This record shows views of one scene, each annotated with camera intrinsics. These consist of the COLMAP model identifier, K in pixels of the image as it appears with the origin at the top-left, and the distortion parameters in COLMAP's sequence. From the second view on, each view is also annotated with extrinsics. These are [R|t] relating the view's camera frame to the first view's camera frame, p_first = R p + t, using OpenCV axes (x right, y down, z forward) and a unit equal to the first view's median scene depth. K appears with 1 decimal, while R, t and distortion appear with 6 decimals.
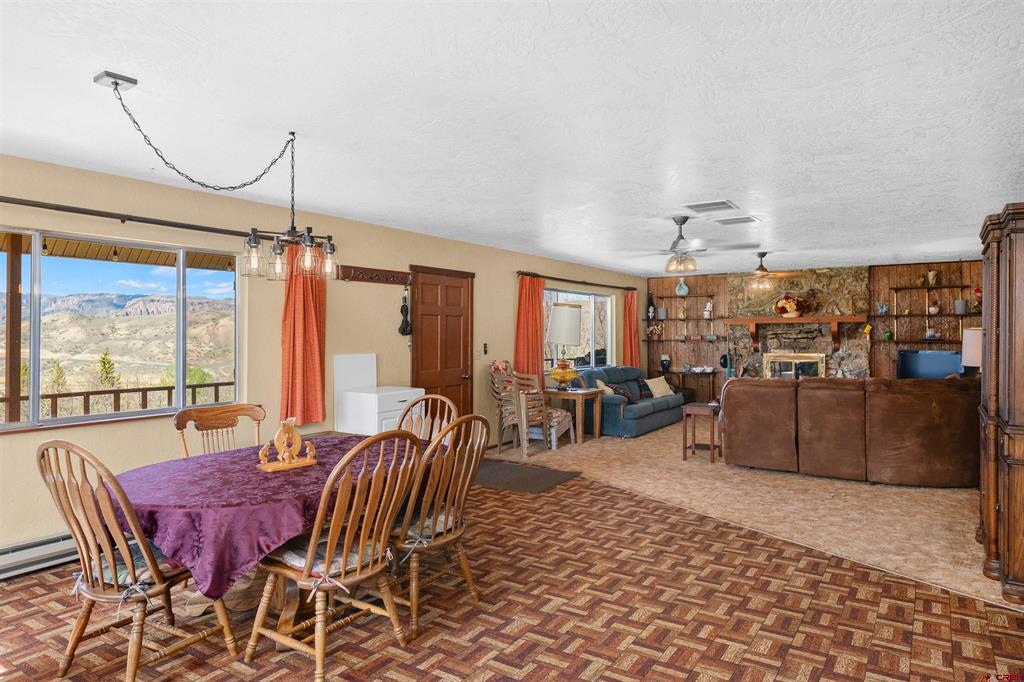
lens RADIAL K [[634.3, 0, 506.3], [0, 634.3, 335.6], [0, 0, 1]] dist [0.003948, 0.001459]
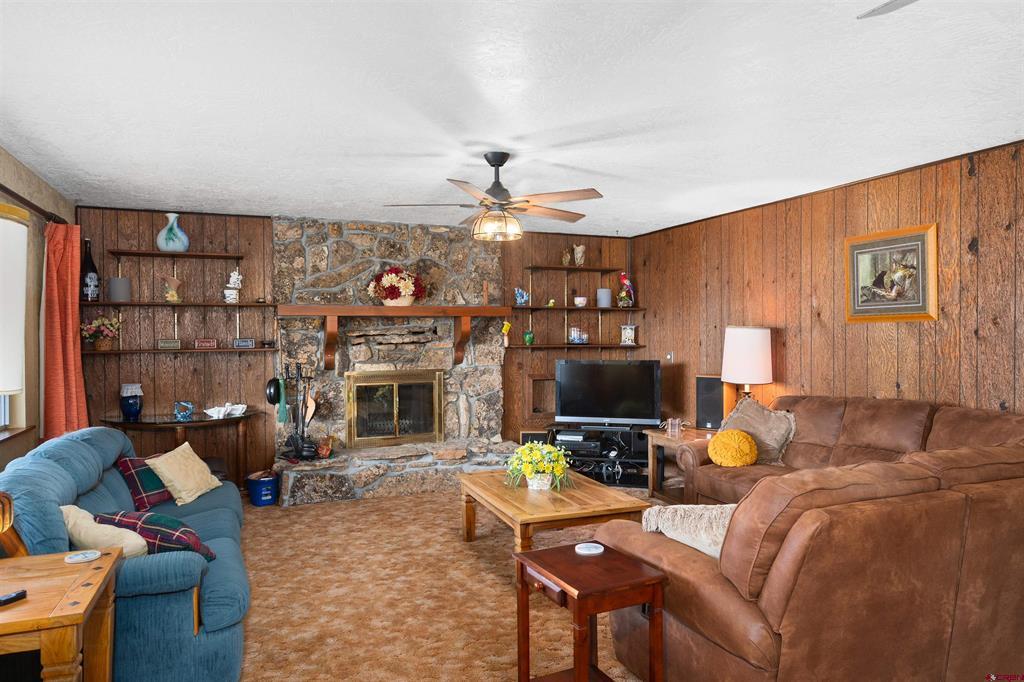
lens RADIAL K [[683.6, 0, 518.8], [0, 683.6, 338.5], [0, 0, 1]] dist [0.001768, 0.000502]
pose [[0.560726, -0.005959, 0.827980, 0.008592], [0.004549, 0.999981, 0.004116, -0.002355], [-0.827989, 0.001458, 0.560742, 0.566438]]
